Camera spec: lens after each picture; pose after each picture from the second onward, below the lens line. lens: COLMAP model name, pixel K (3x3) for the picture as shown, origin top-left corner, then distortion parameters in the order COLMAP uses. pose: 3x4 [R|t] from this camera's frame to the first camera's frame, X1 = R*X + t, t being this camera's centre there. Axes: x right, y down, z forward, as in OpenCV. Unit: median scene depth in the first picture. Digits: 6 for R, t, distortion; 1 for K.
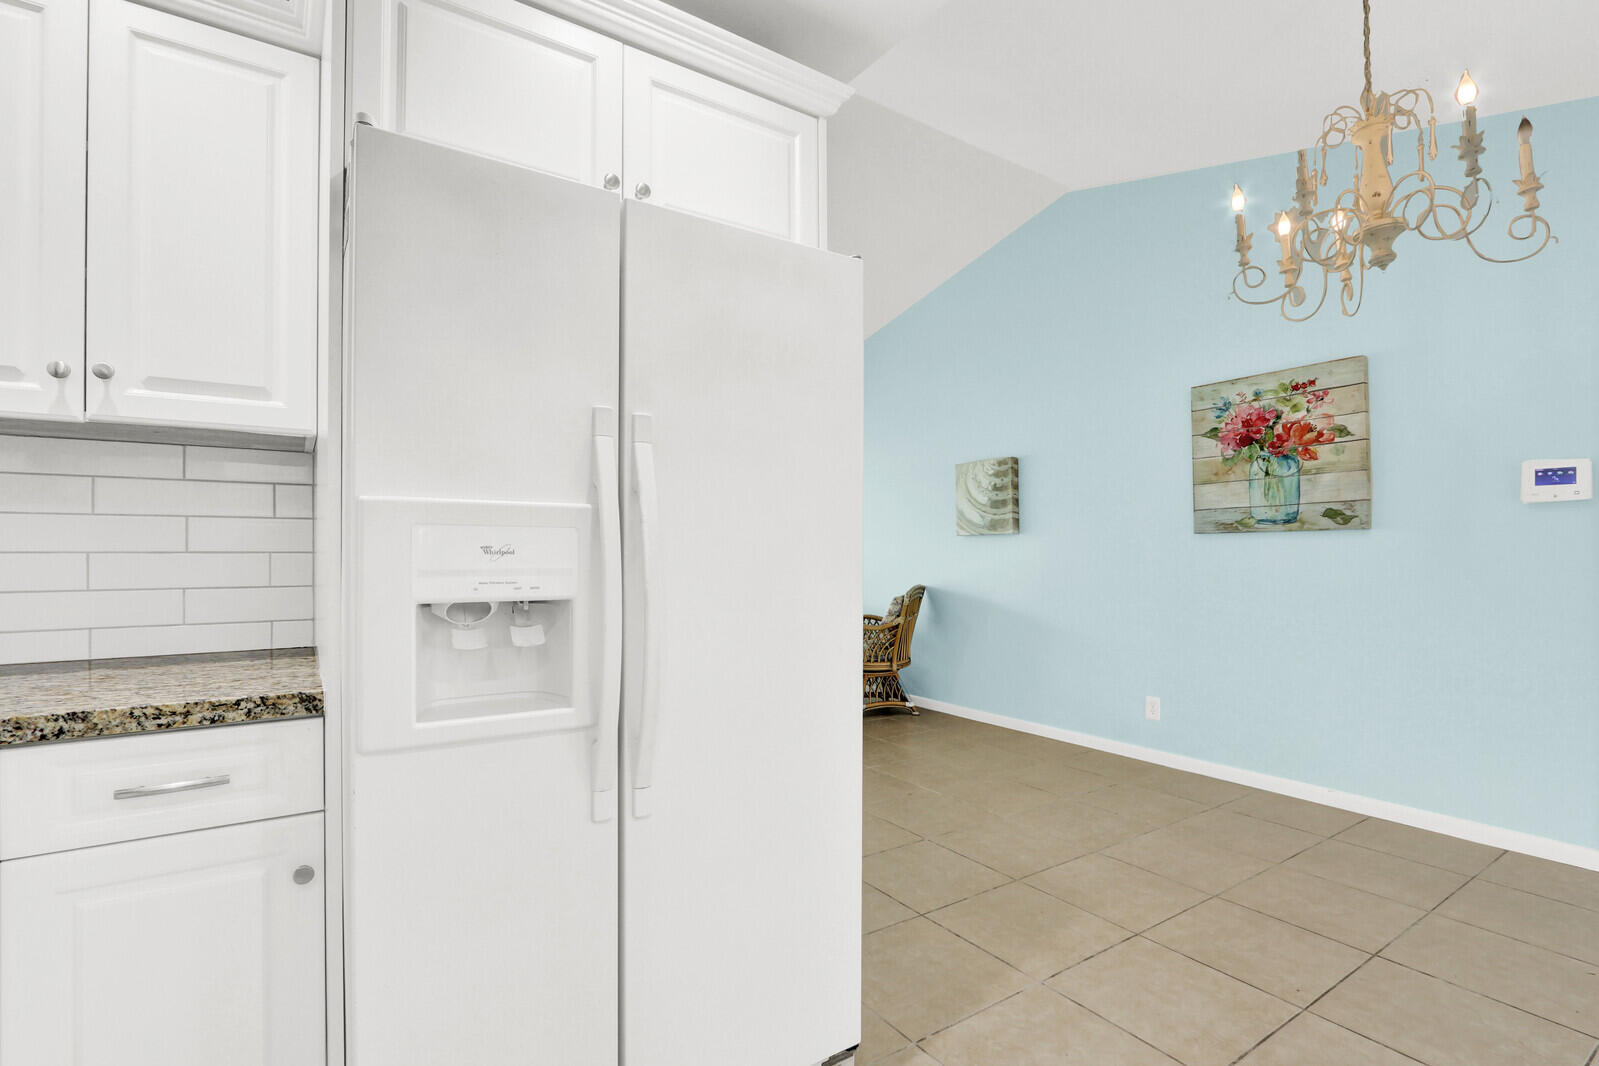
lens RADIAL K [[749.9, 0, 792.4], [0, 749.9, 546.5], [0, 0, 1]] dist [-0.017857, 0.000072]
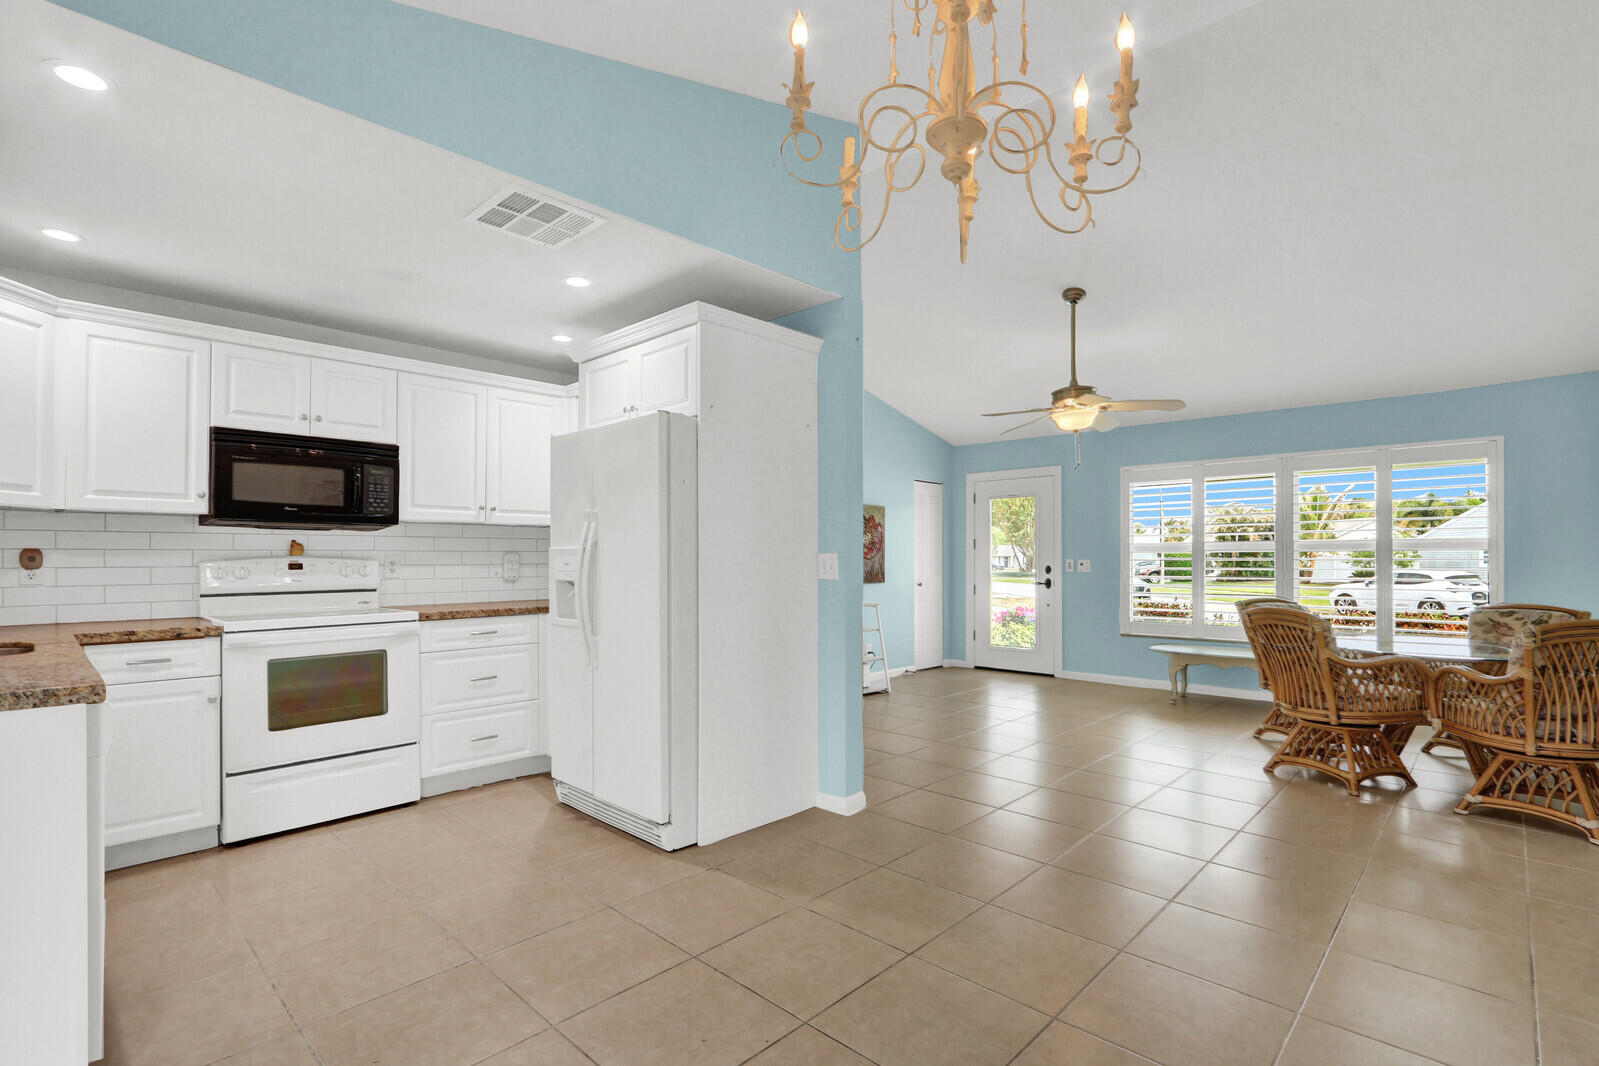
lens RADIAL K [[742.0, 0, 792.3], [0, 742.0, 549.8], [0, 0, 1]] dist [-0.016956, 0.000078]
pose [[0.210942, -0.018474, -0.977324, 0.885195], [0.008488, 0.999818, -0.017067, 0.002011], [0.977462, -0.004695, 0.211061, 0.410156]]
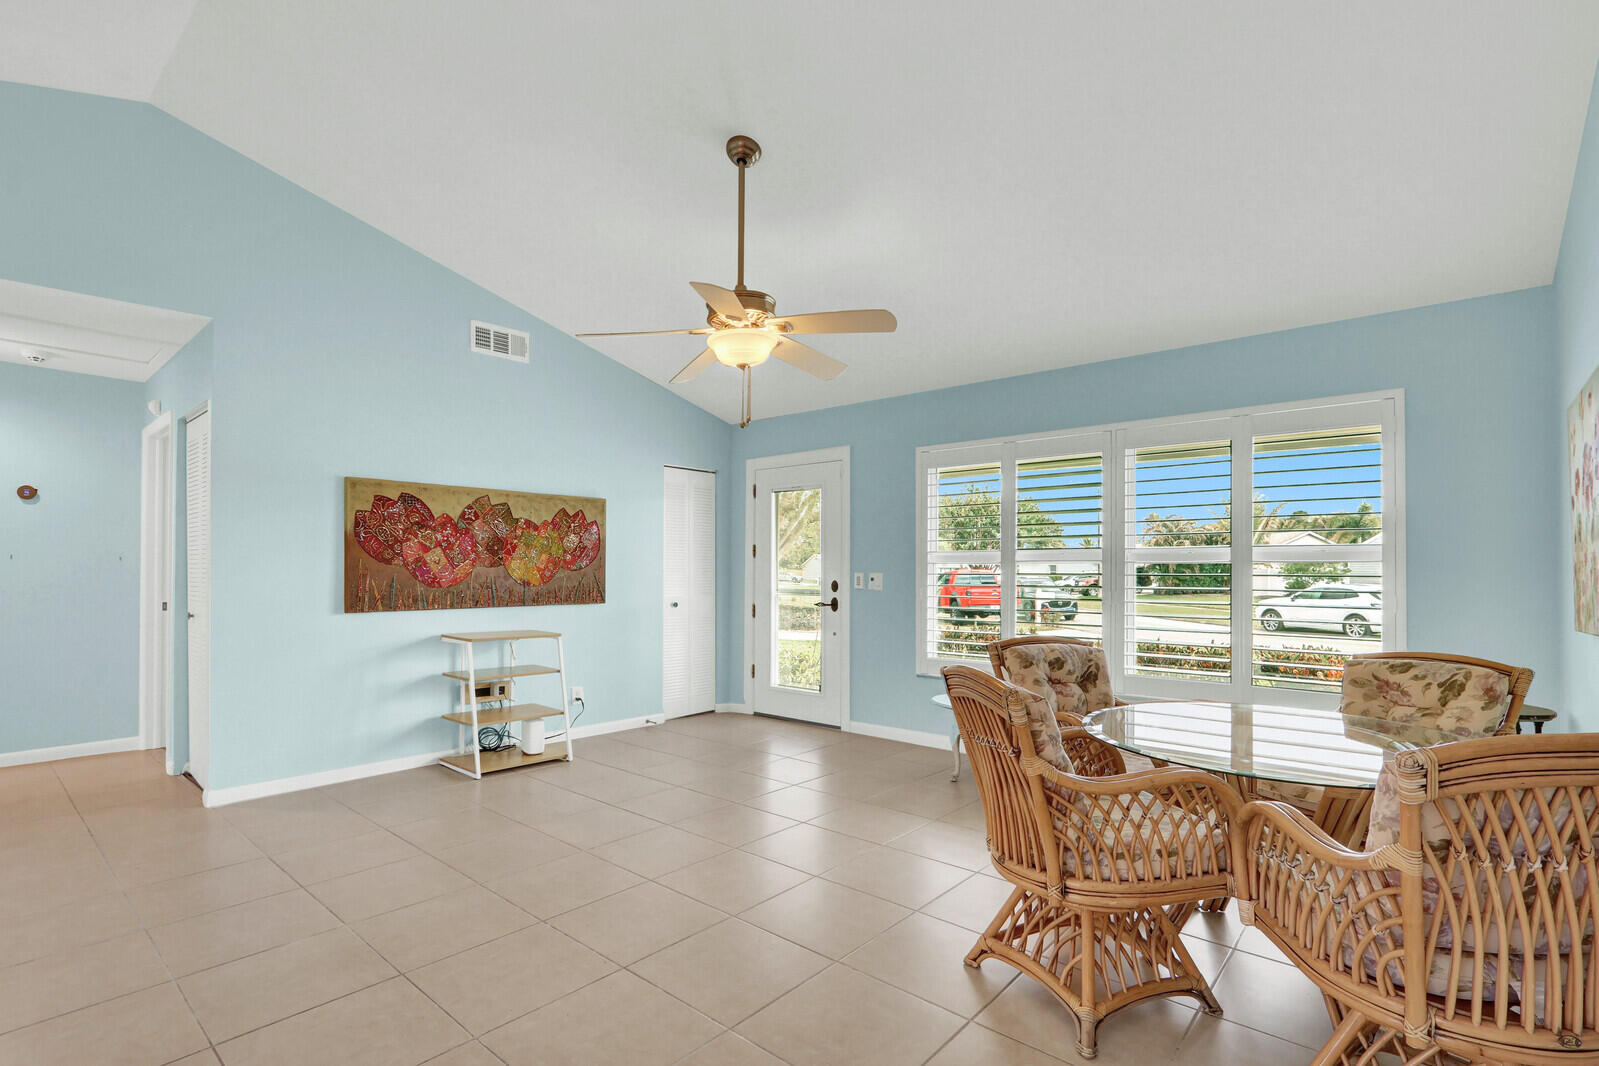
lens RADIAL K [[726.9, 0, 828.4], [0, 726.9, 560.0], [0, 0, 1]] dist [-0.003091, -0.000069]
pose [[0.284046, -0.017453, -0.958652, 0.452946], [0.003551, 0.999847, -0.017150, -0.000375], [0.958804, 0.001467, 0.284064, 1.122482]]
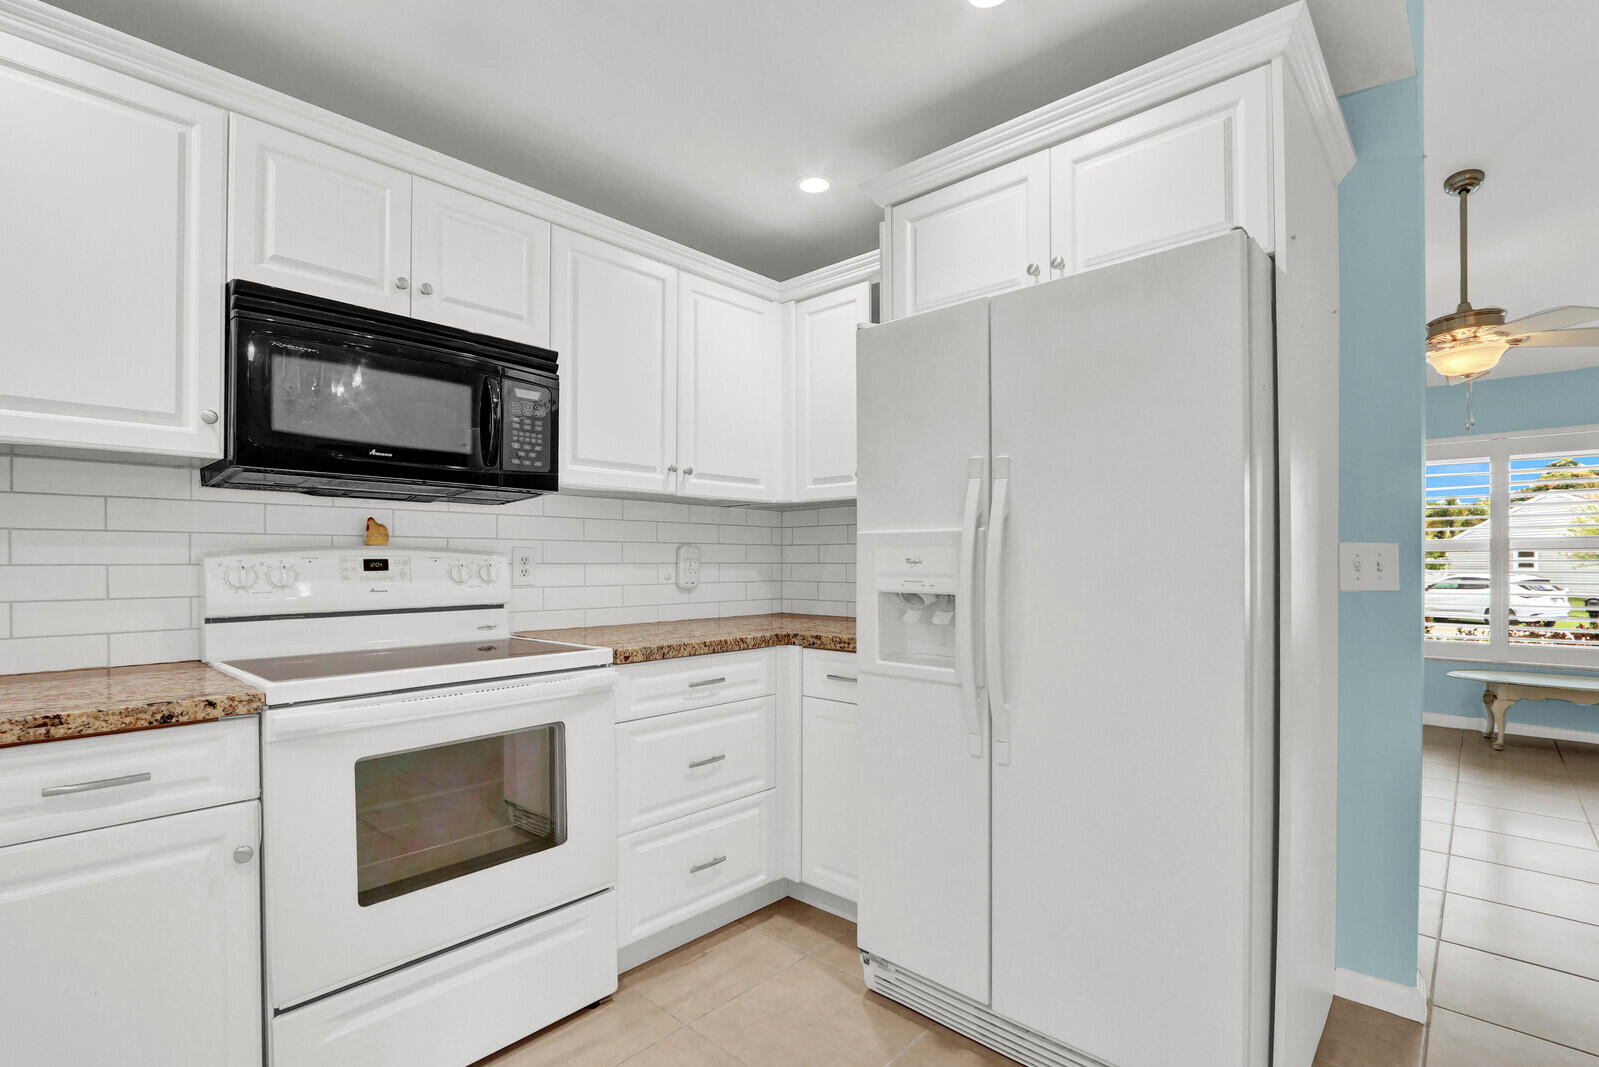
lens RADIAL K [[755.1, 0, 804.5], [0, 755.1, 561.5], [0, 0, 1]] dist [-0.014217, 0.000088]
pose [[0.230845, -0.005579, -0.972975, 0.362537], [0.005597, 0.999975, -0.004406, 0.003720], [0.972974, -0.004428, 0.230870, 0.129873]]
